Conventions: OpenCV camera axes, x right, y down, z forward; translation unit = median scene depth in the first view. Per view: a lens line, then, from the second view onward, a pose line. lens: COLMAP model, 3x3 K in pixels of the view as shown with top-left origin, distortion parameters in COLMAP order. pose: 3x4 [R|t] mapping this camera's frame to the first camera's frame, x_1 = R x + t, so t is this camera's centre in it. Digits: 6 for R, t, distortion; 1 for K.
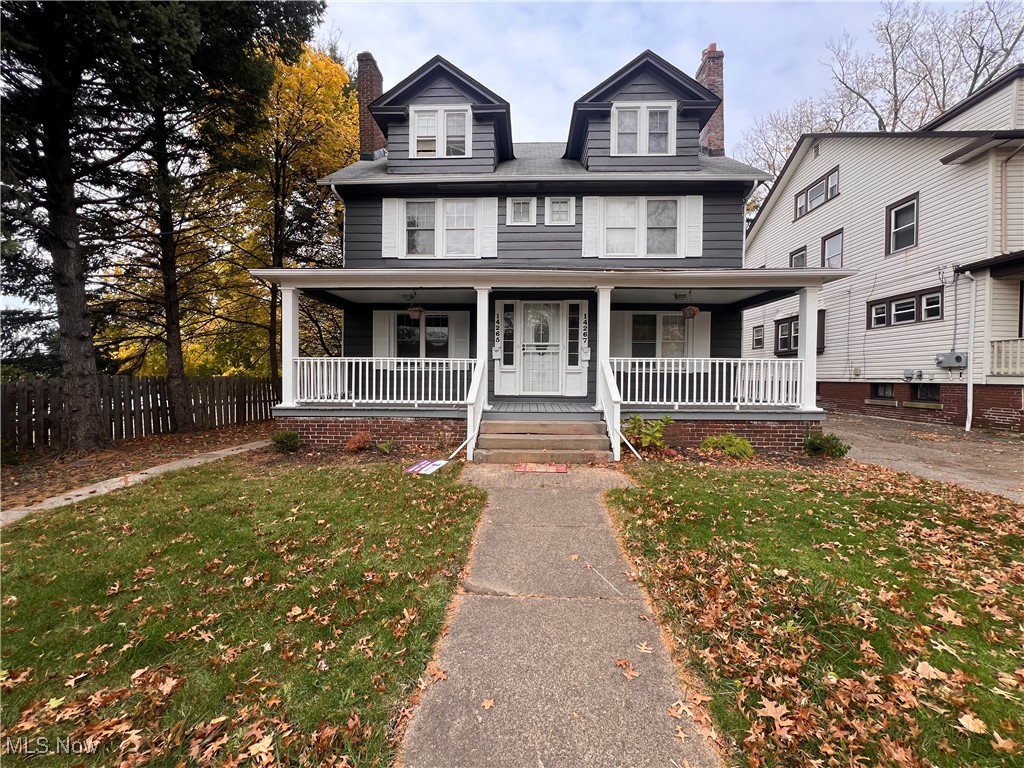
lens RADIAL K [[411.0, 0, 514.5], [0, 411.0, 379.7], [0, 0, 1]] dist [0.003199, 0.000420]
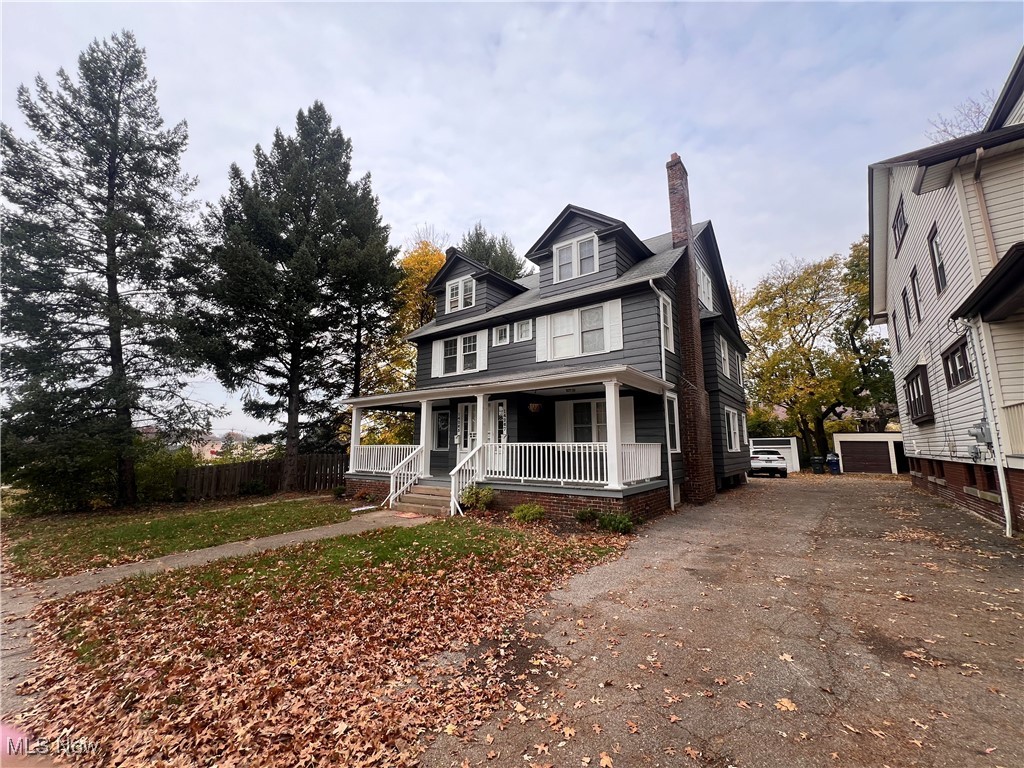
lens RADIAL K [[411.0, 0, 536.6], [0, 411.0, 390.3], [0, 0, 1]] dist [0.003199, 0.000420]
pose [[0.828020, -0.085654, -0.554118, 0.864842], [-0.012815, 0.985114, -0.171426, 0.007253], [0.560553, 0.149045, 0.814596, -0.031286]]
